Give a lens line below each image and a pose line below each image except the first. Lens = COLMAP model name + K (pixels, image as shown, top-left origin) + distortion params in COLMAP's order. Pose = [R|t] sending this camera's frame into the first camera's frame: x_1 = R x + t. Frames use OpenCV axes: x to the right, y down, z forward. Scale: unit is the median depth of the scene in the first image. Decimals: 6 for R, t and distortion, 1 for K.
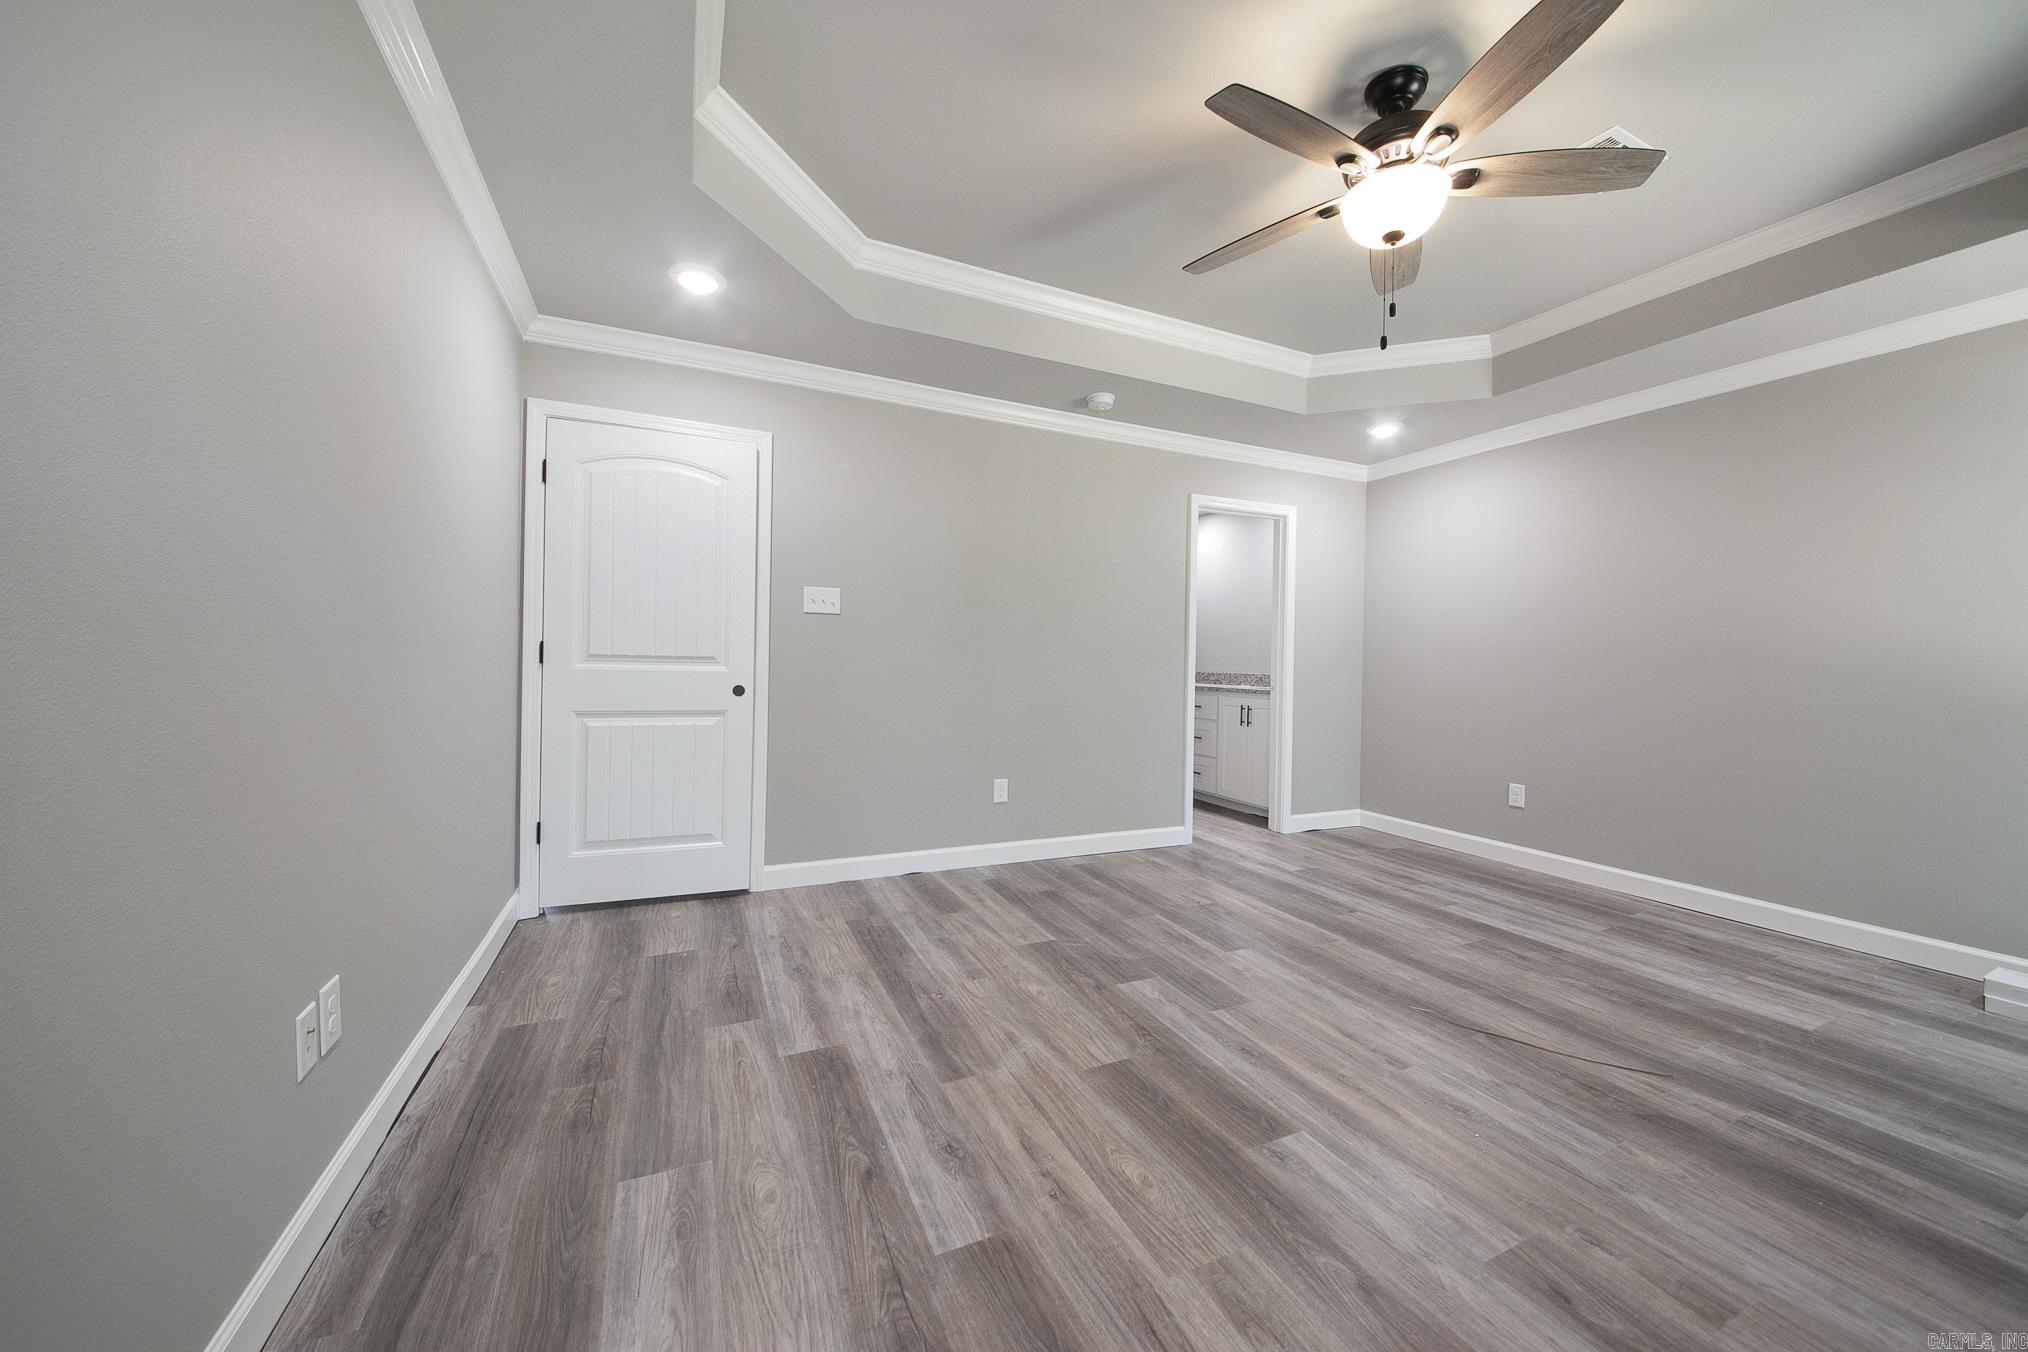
lens RADIAL K [[714.5, 0, 1010.4], [0, 714.5, 665.4], [0, 0, 1]] dist [-0.010531, -0.003332]
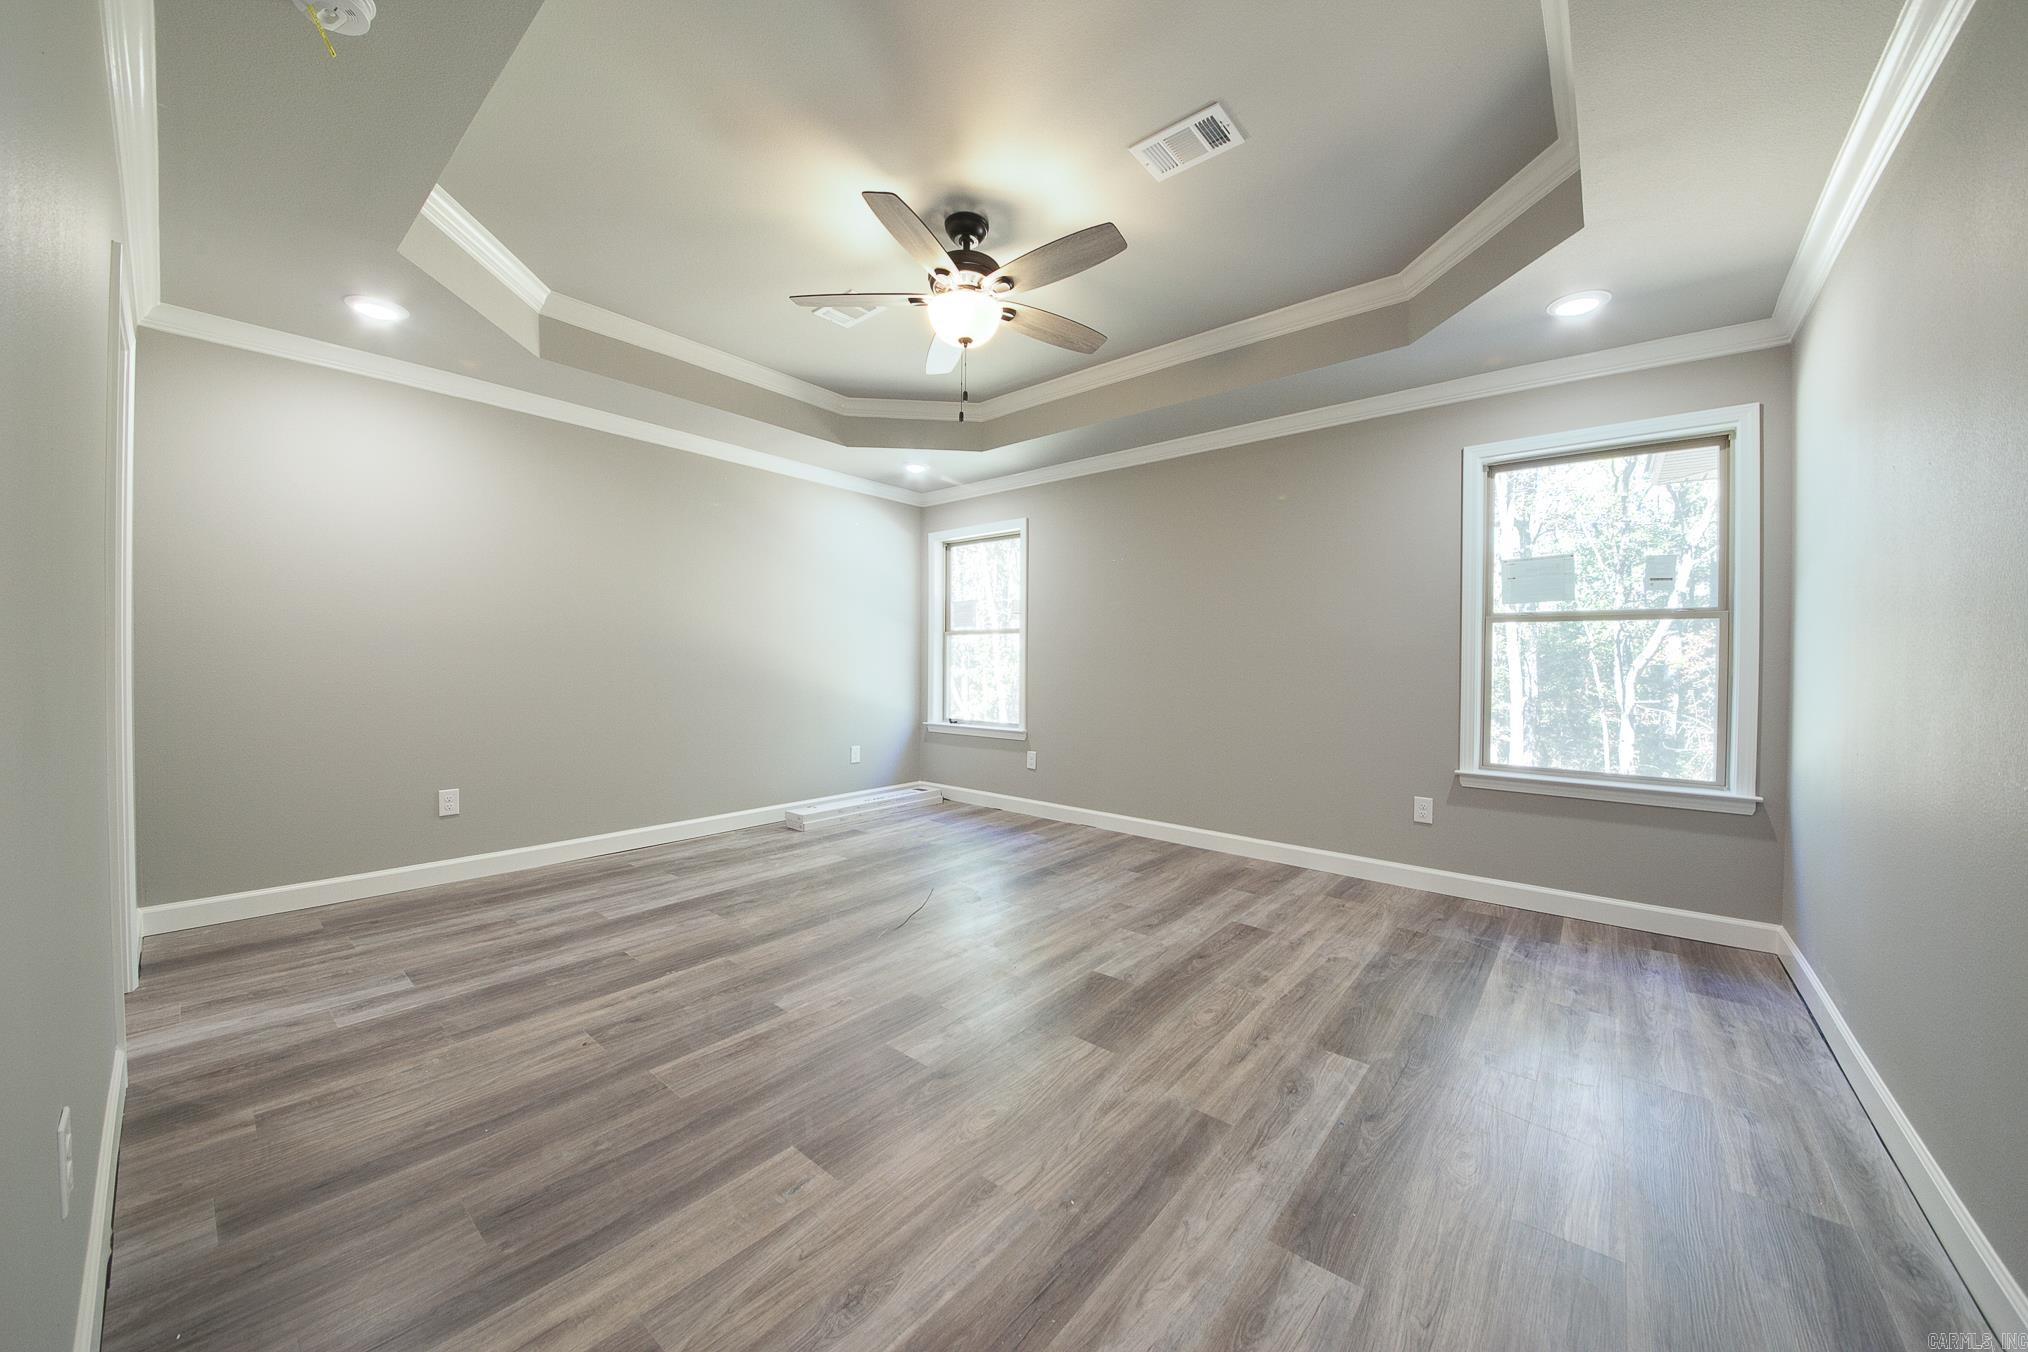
lens RADIAL K [[714.5, 0, 1010.4], [0, 714.5, 665.4], [0, 0, 1]] dist [-0.010531, -0.003332]
pose [[-0.431177, -0.027579, 0.901846, -0.520344], [-0.009764, 0.999617, 0.025900, -0.019127], [-0.902214, 0.002362, -0.431281, 1.094544]]
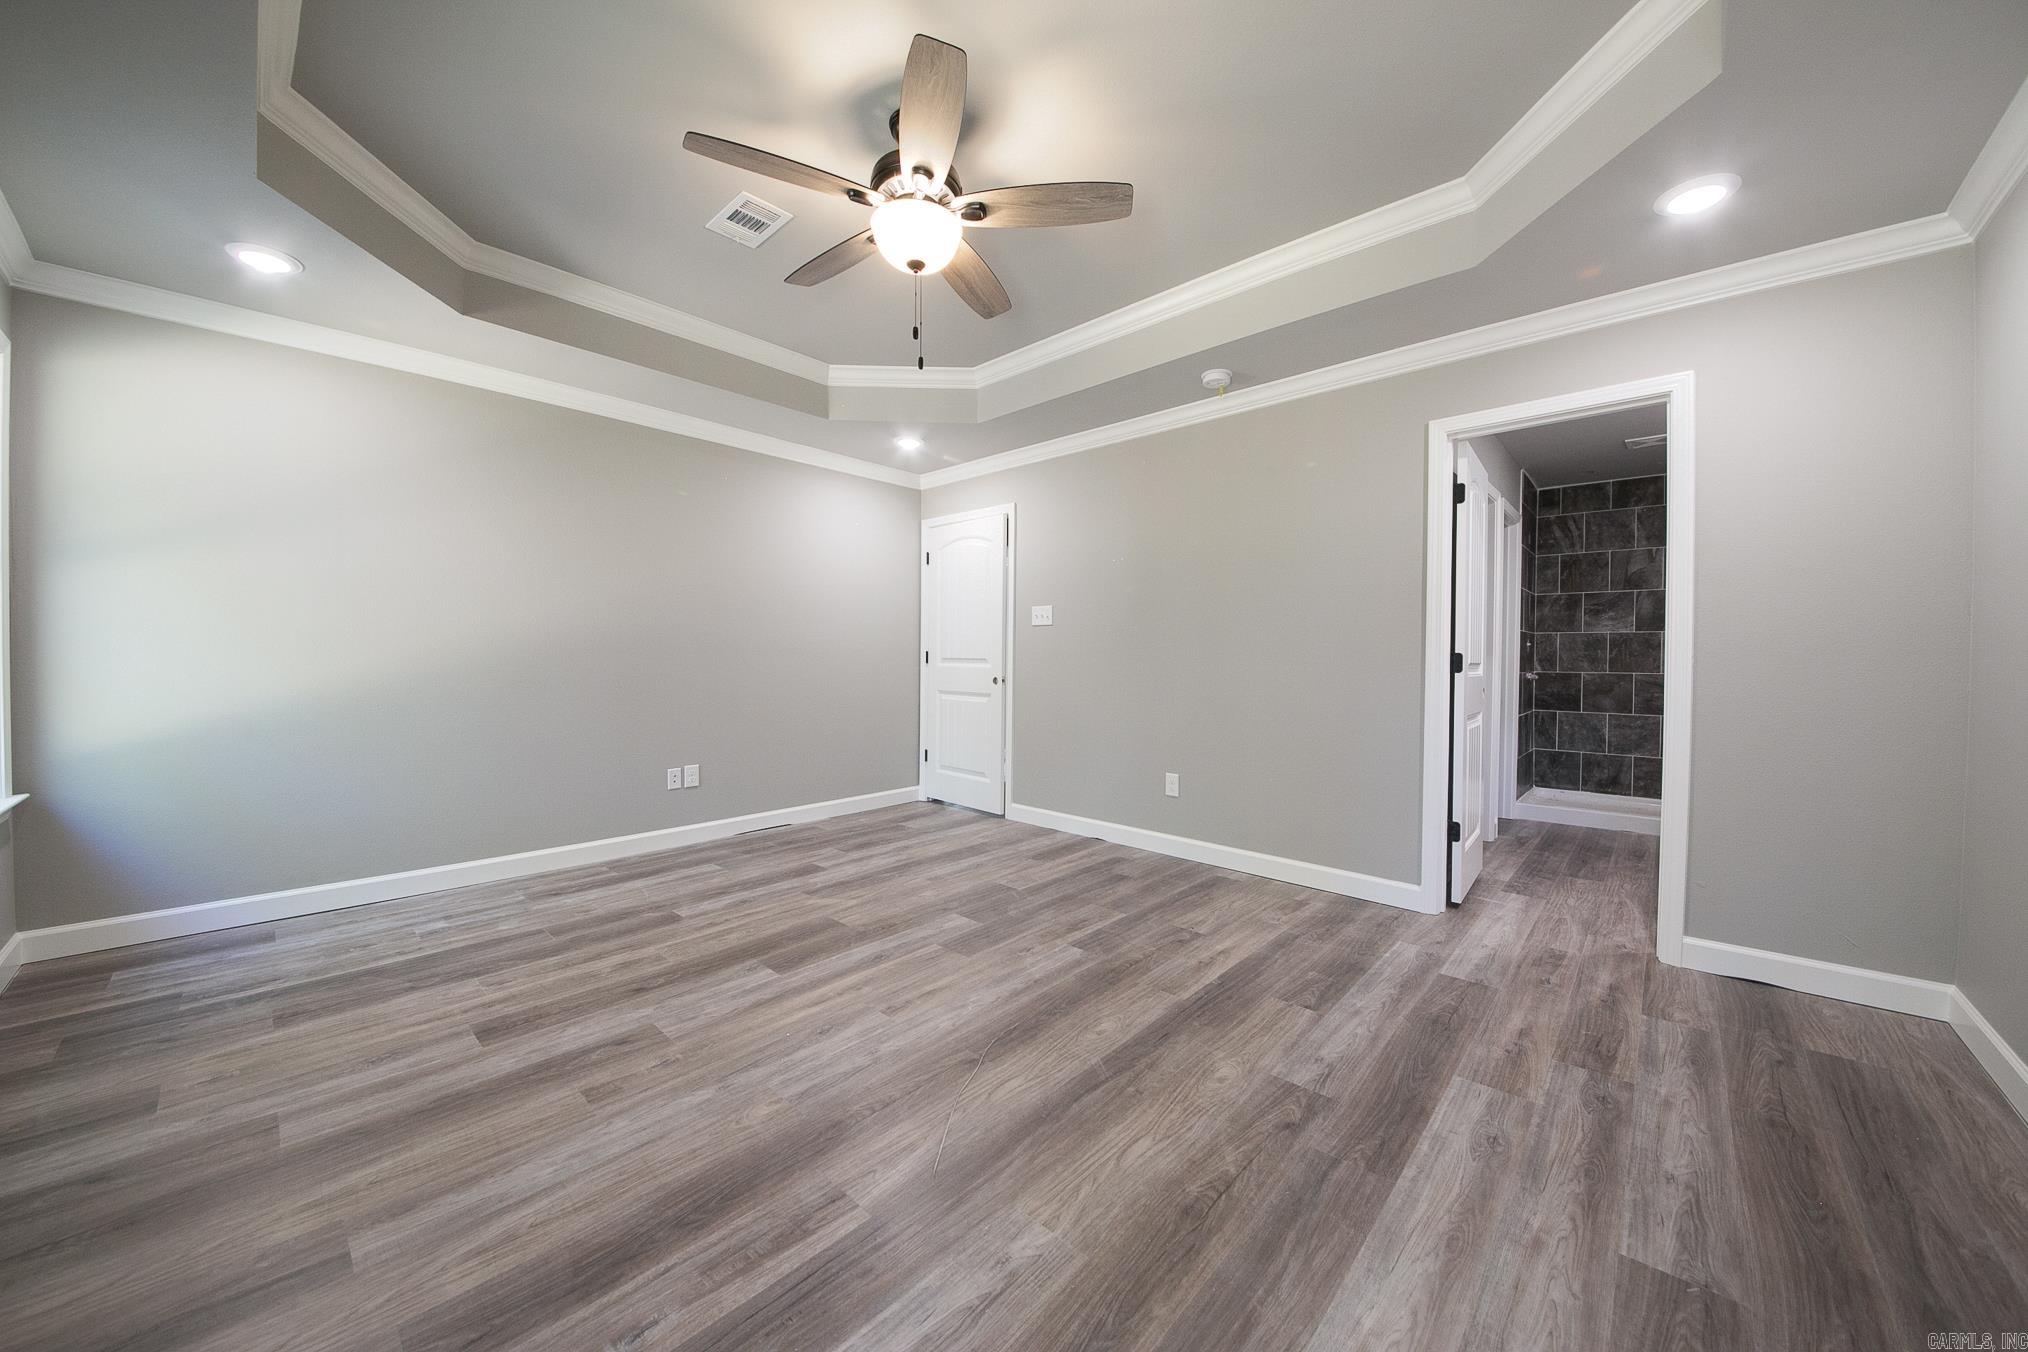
lens RADIAL K [[714.5, 0, 1010.4], [0, 714.5, 665.4], [0, 0, 1]] dist [-0.010531, -0.003332]
pose [[0.387419, -0.005888, -0.921885, 1.171876], [-0.008075, 0.999920, -0.009780, 0.019964], [0.921868, 0.011233, 0.387340, 0.521106]]
